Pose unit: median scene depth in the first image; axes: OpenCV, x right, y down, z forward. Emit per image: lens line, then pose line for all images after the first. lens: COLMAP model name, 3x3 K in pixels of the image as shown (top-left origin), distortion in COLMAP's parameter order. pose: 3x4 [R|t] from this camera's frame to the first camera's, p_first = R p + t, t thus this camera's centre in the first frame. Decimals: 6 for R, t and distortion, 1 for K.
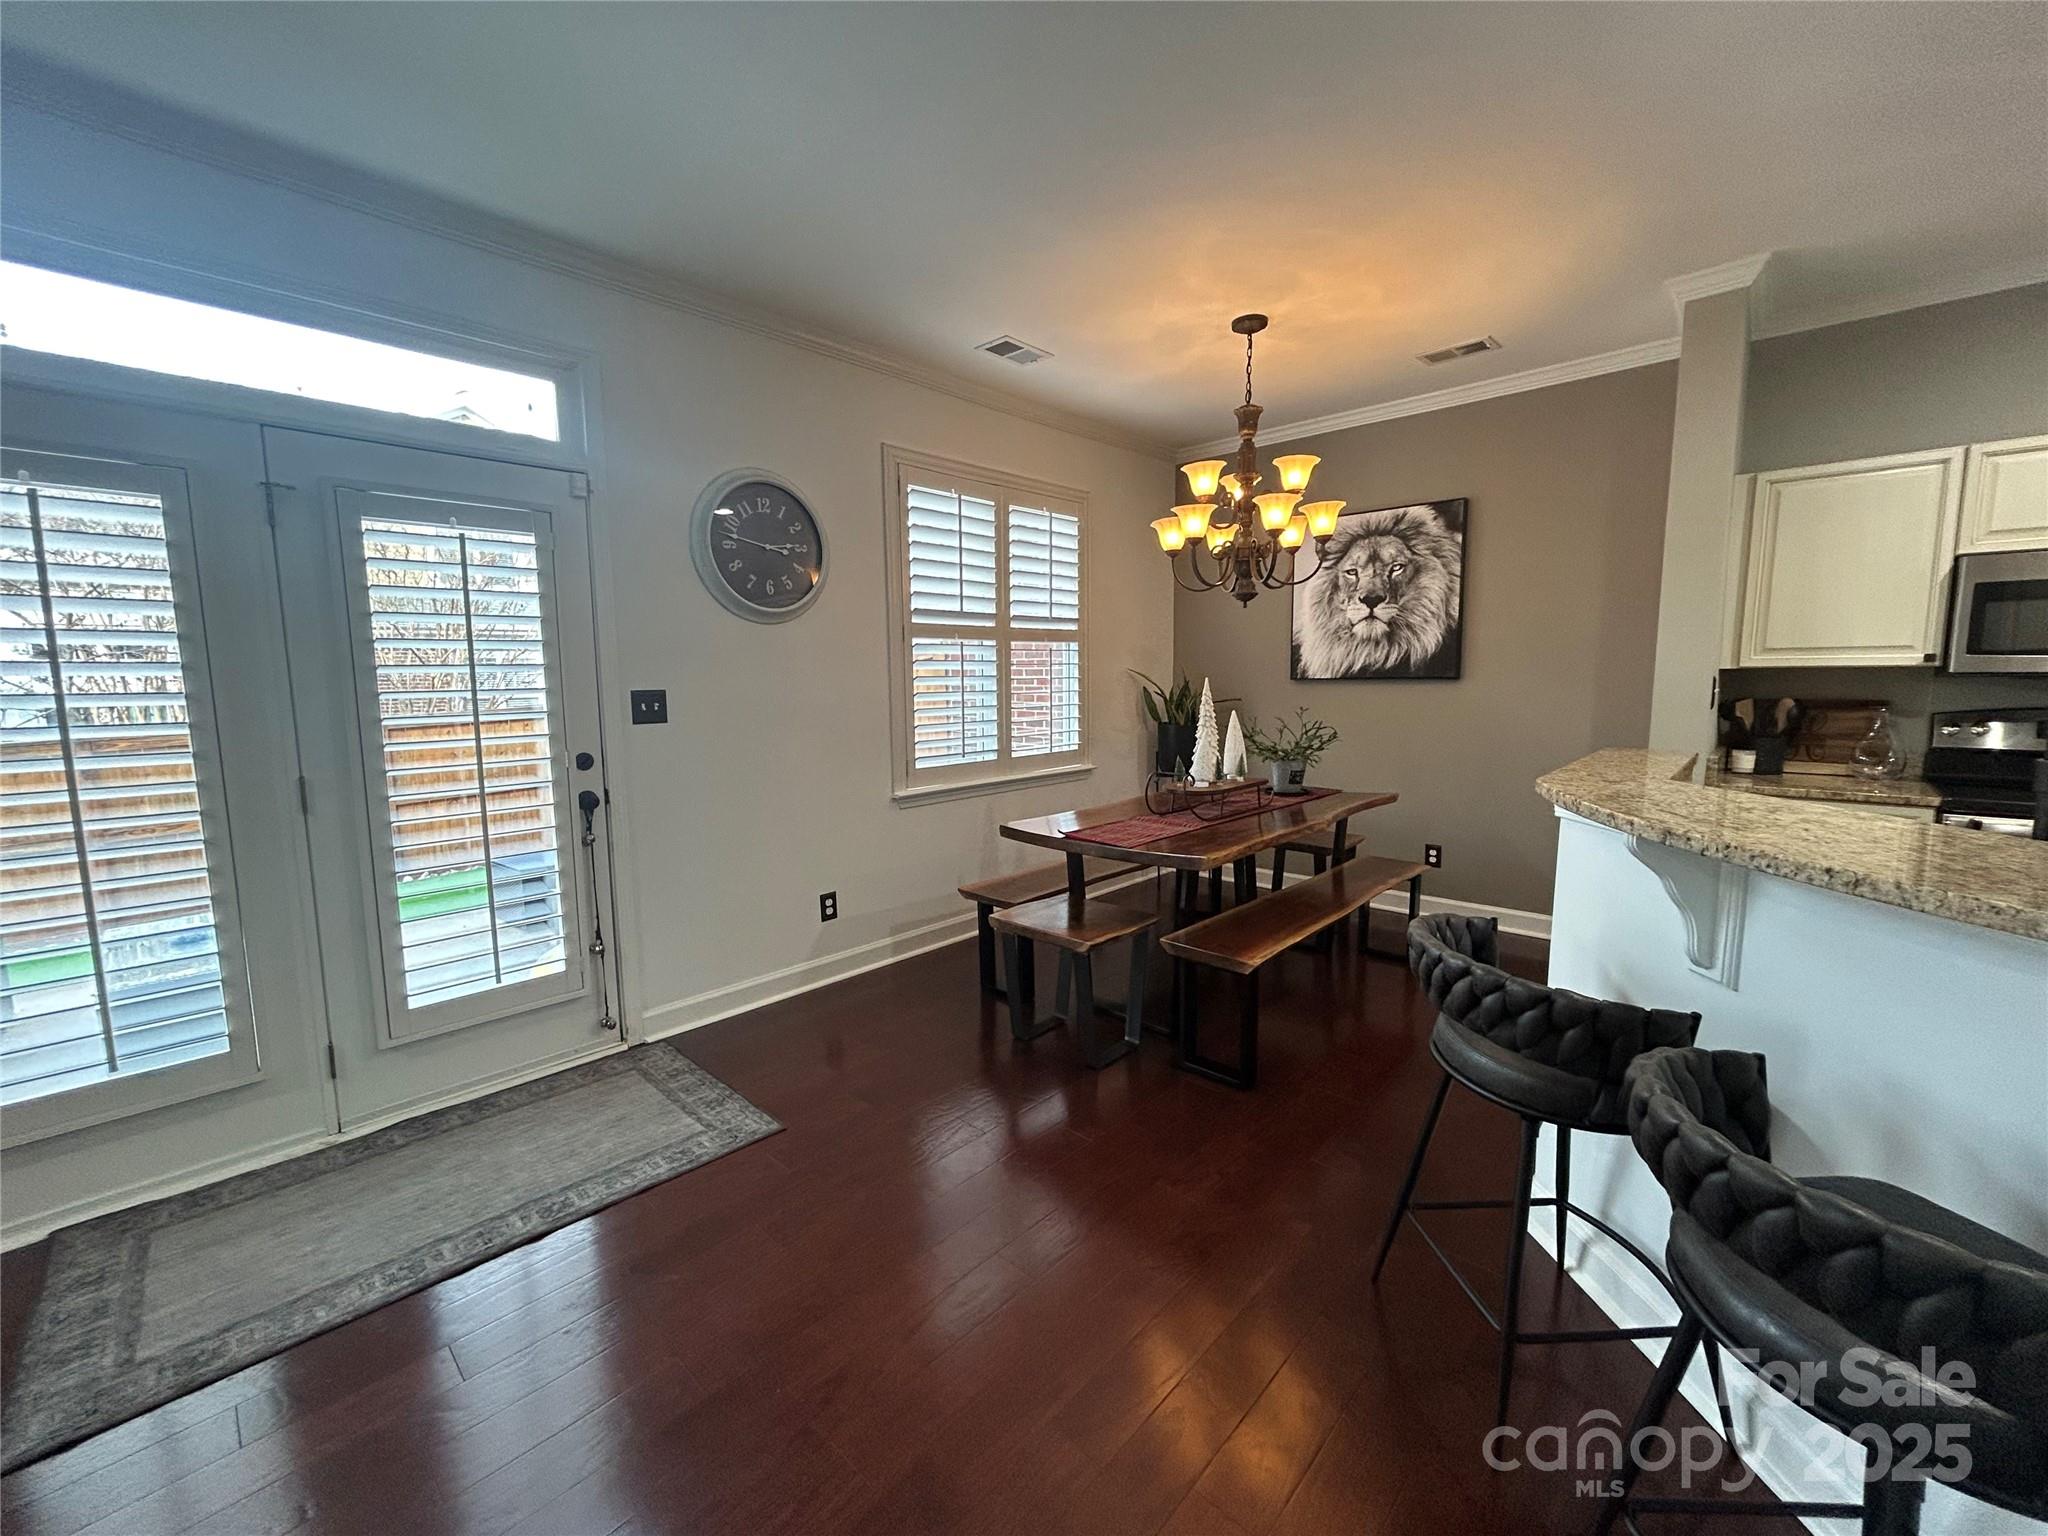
lens RADIAL K [[813.8, 0, 1043.5], [0, 813.8, 768.0], [0, 0, 1]] dist [0.005552, -0.000341]
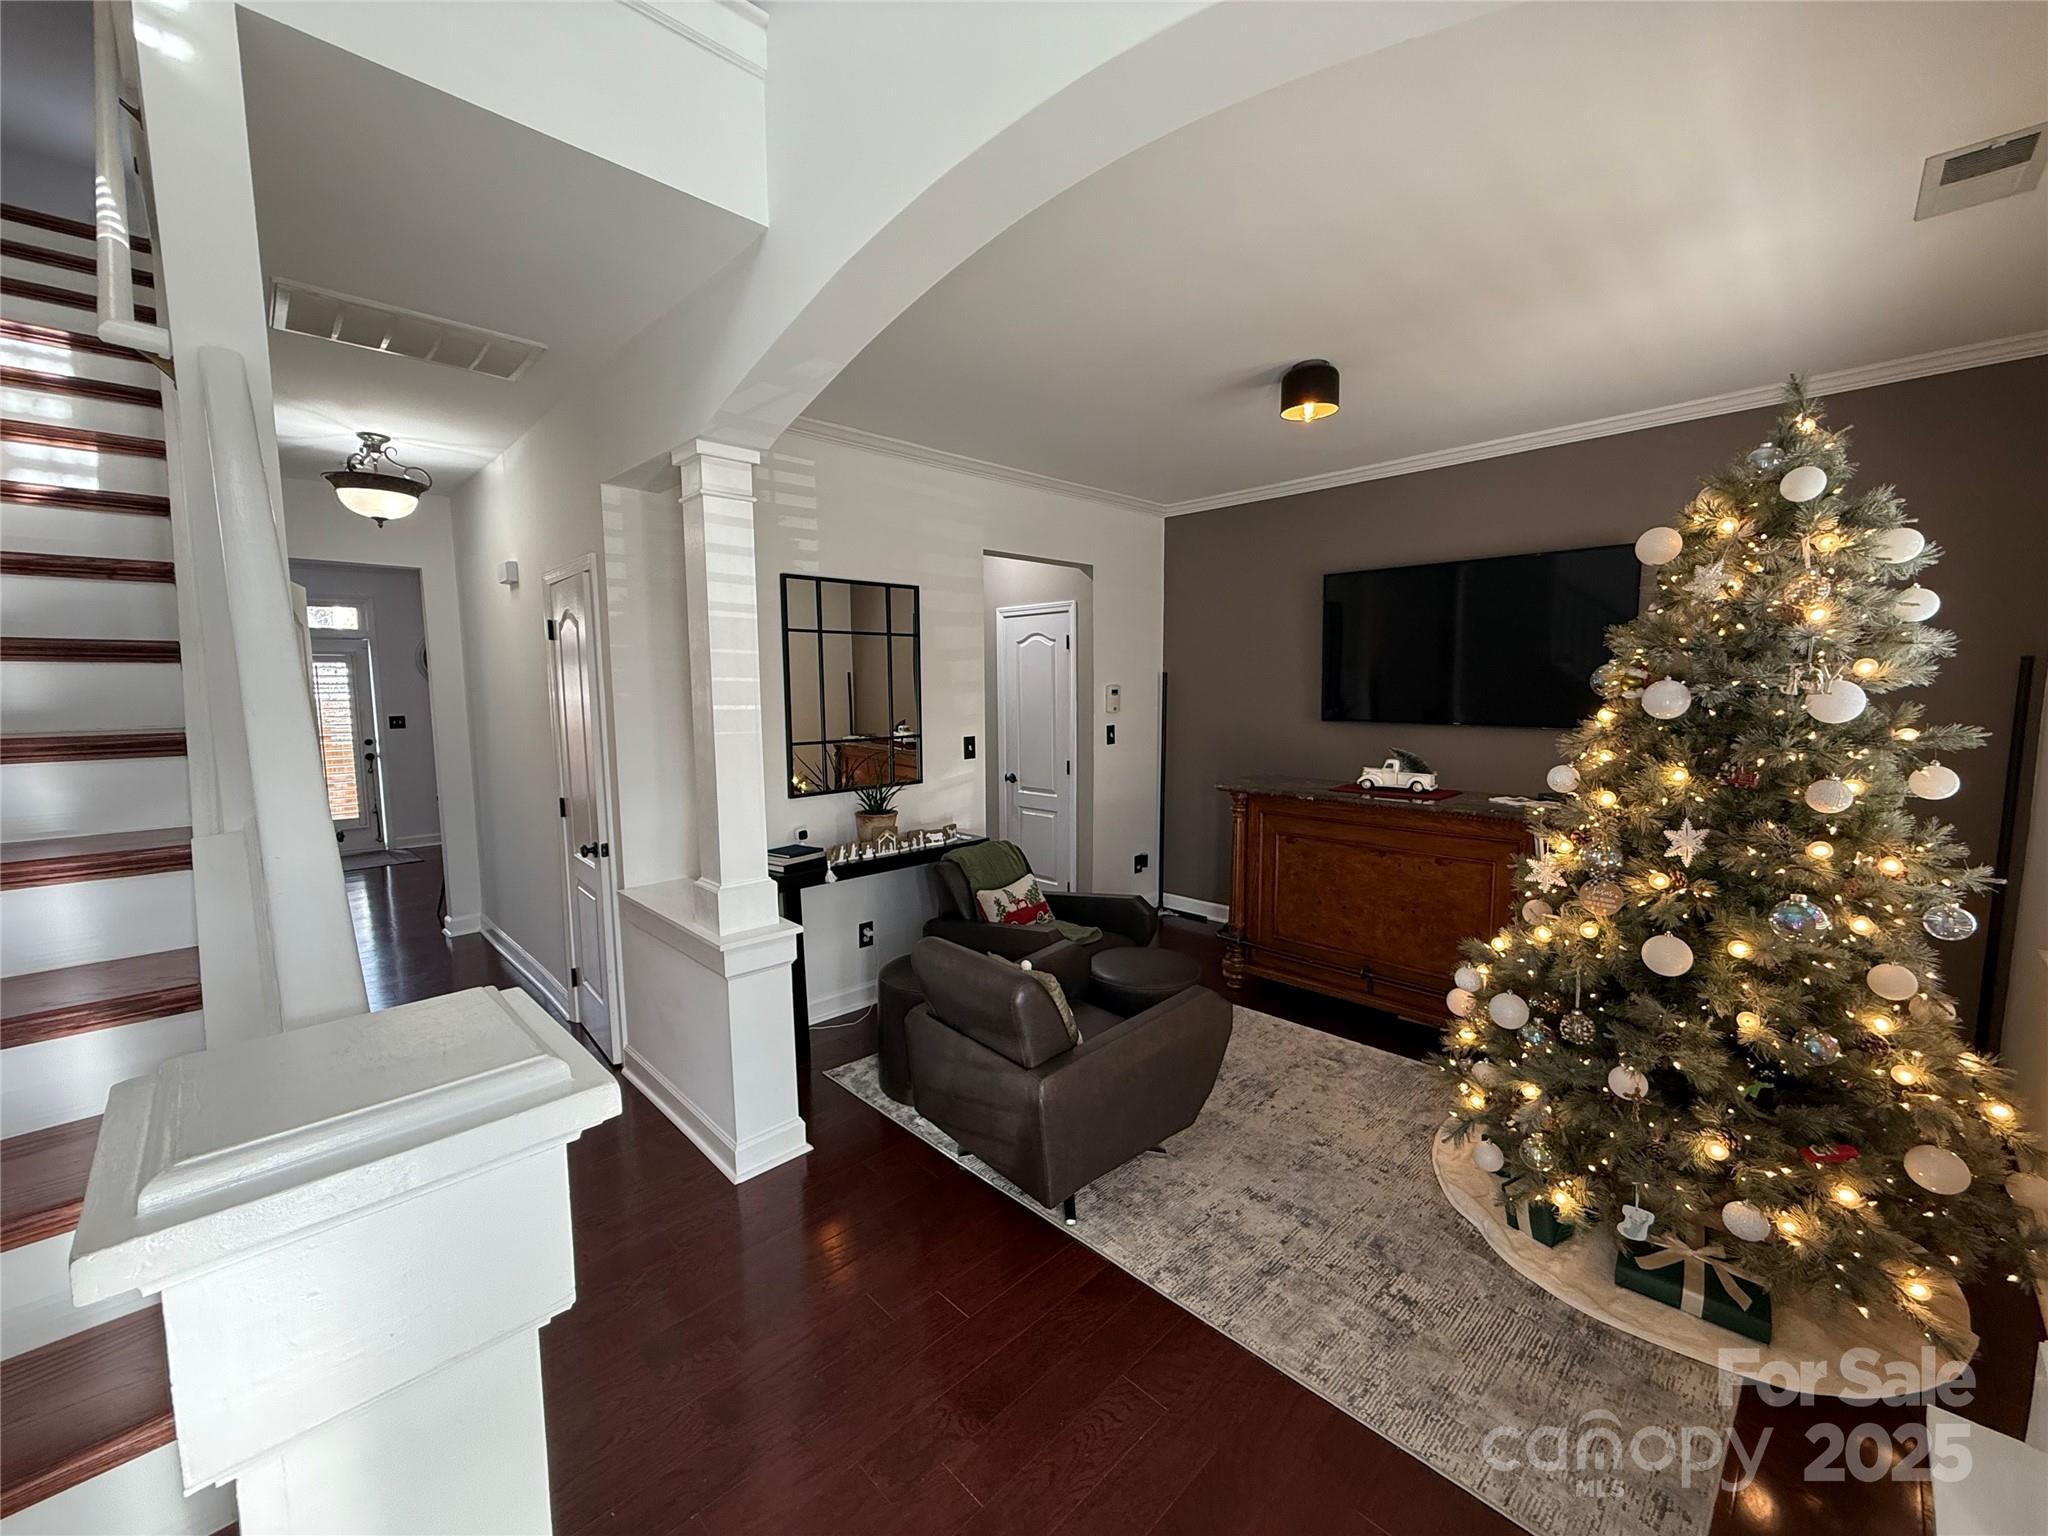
lens RADIAL K [[814.1, 0, 1023.5], [0, 814.1, 769.1], [0, 0, 1]] dist [0.003029, 0.001052]
pose [[0.999513, 0.005726, -0.030659, 1.157985], [-0.006048, 0.999927, -0.010423, 0.066181], [0.030597, 0.010603, 0.999476, -1.130130]]
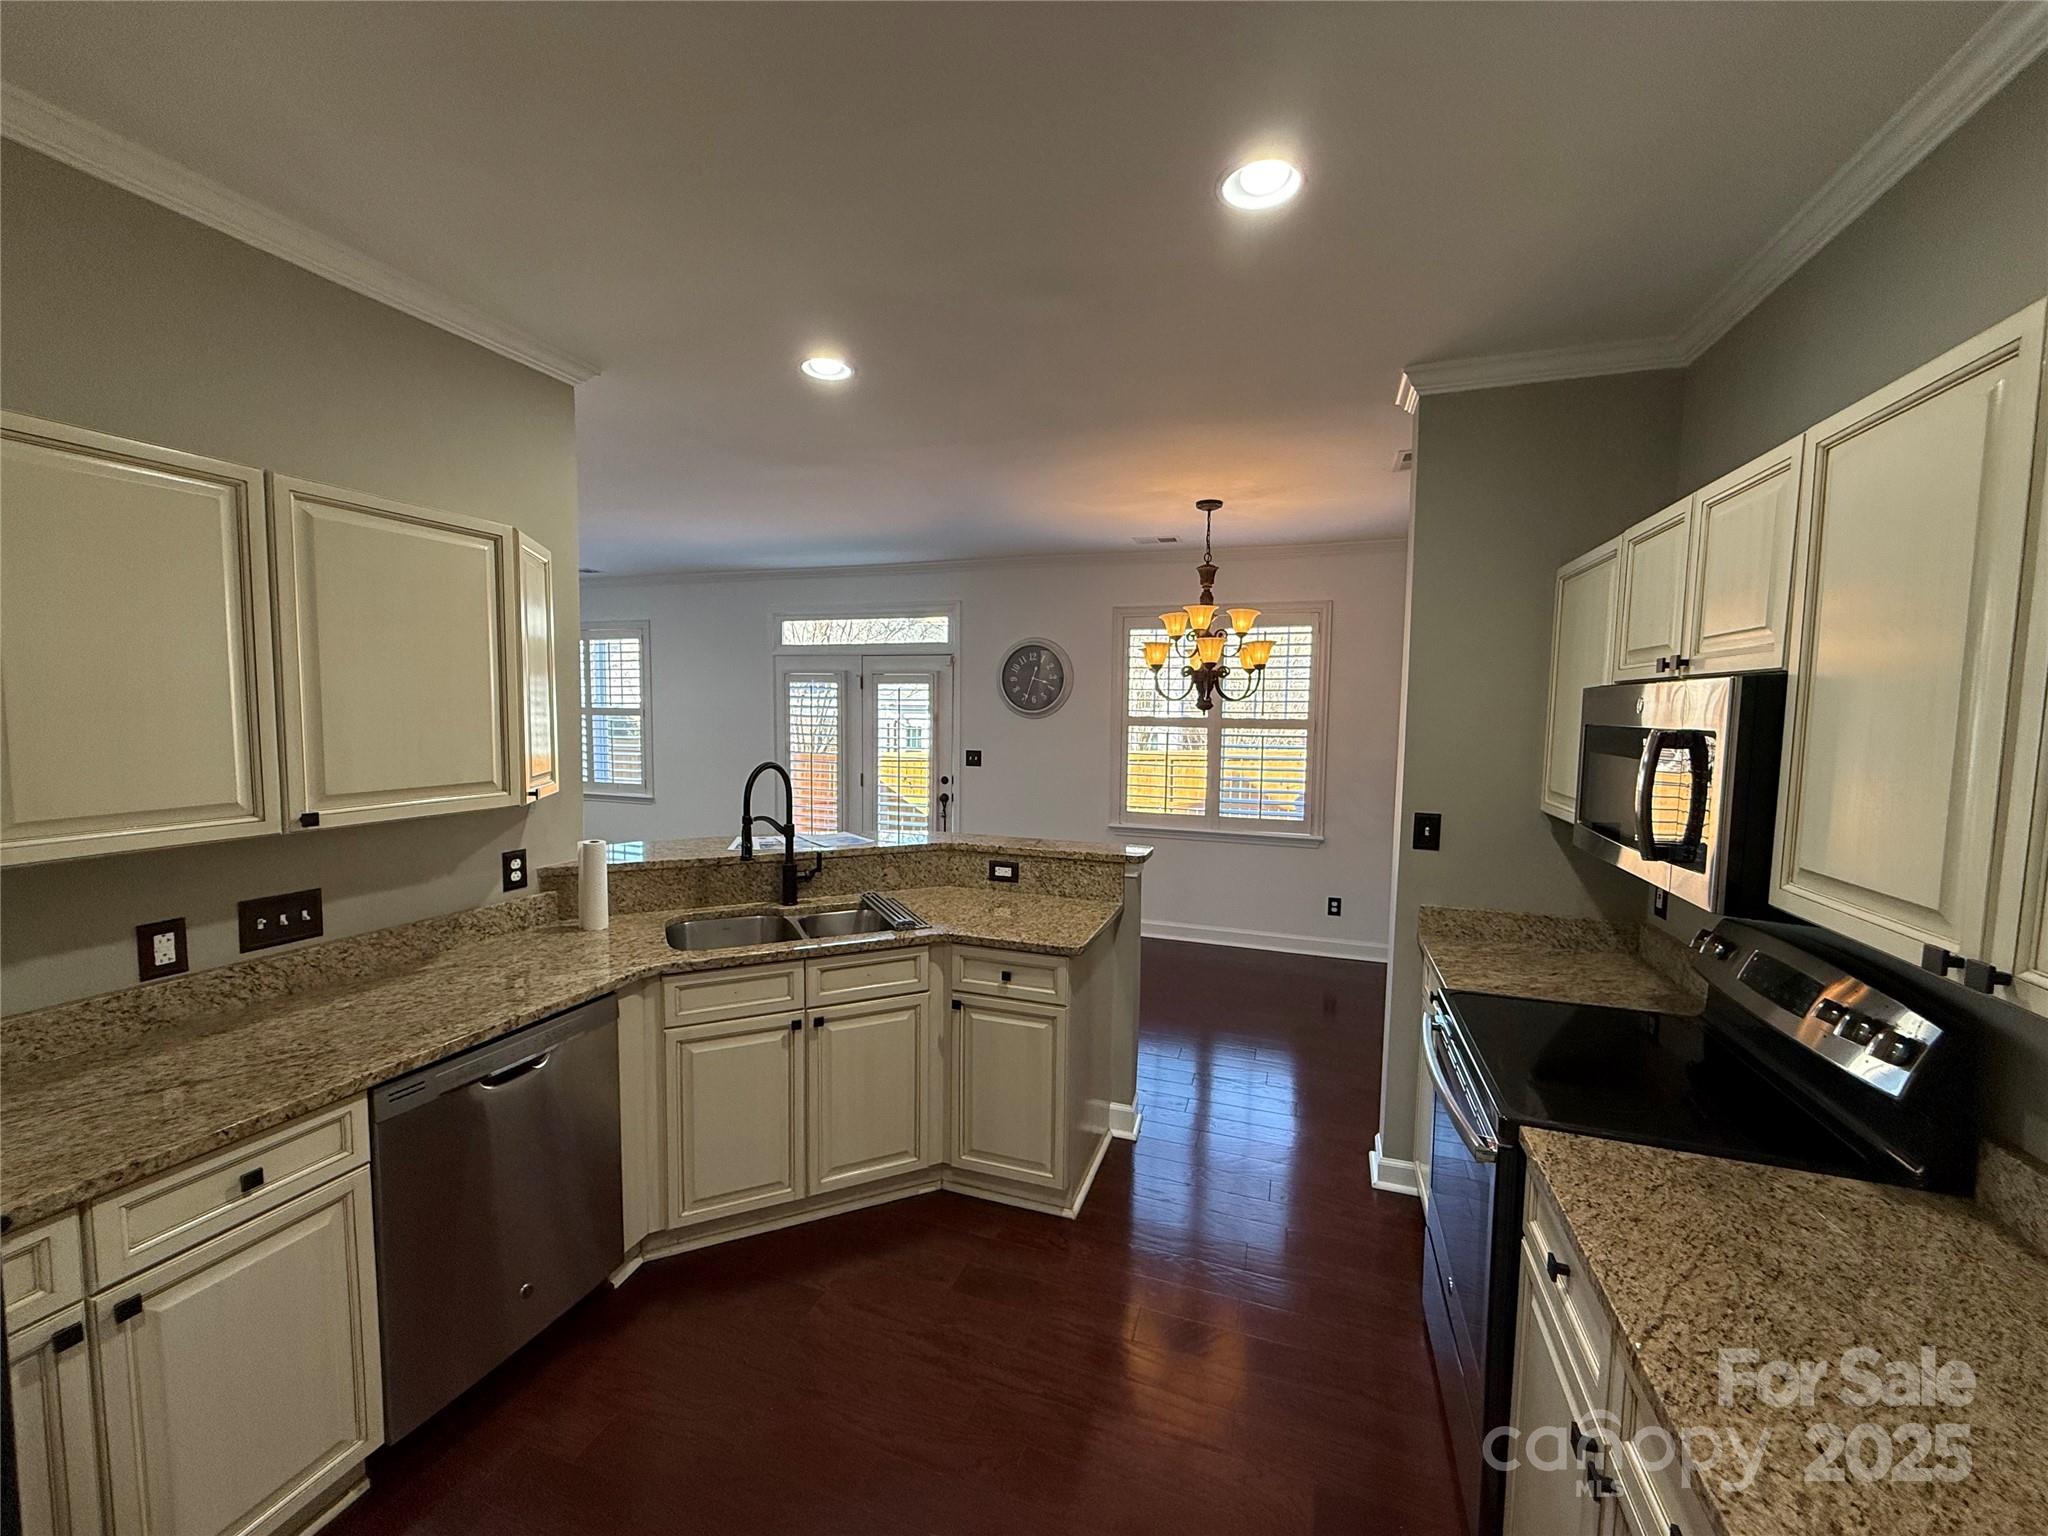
lens RADIAL K [[814.1, 0, 1023.4], [0, 814.1, 767.0], [0, 0, 1]] dist [0.003029, 0.001052]
pose [[0.414502, 0.081823, -0.906362, 1.033213], [-0.128546, 0.991228, 0.030697, -0.093844], [0.900924, 0.103786, 0.421384, 0.161083]]
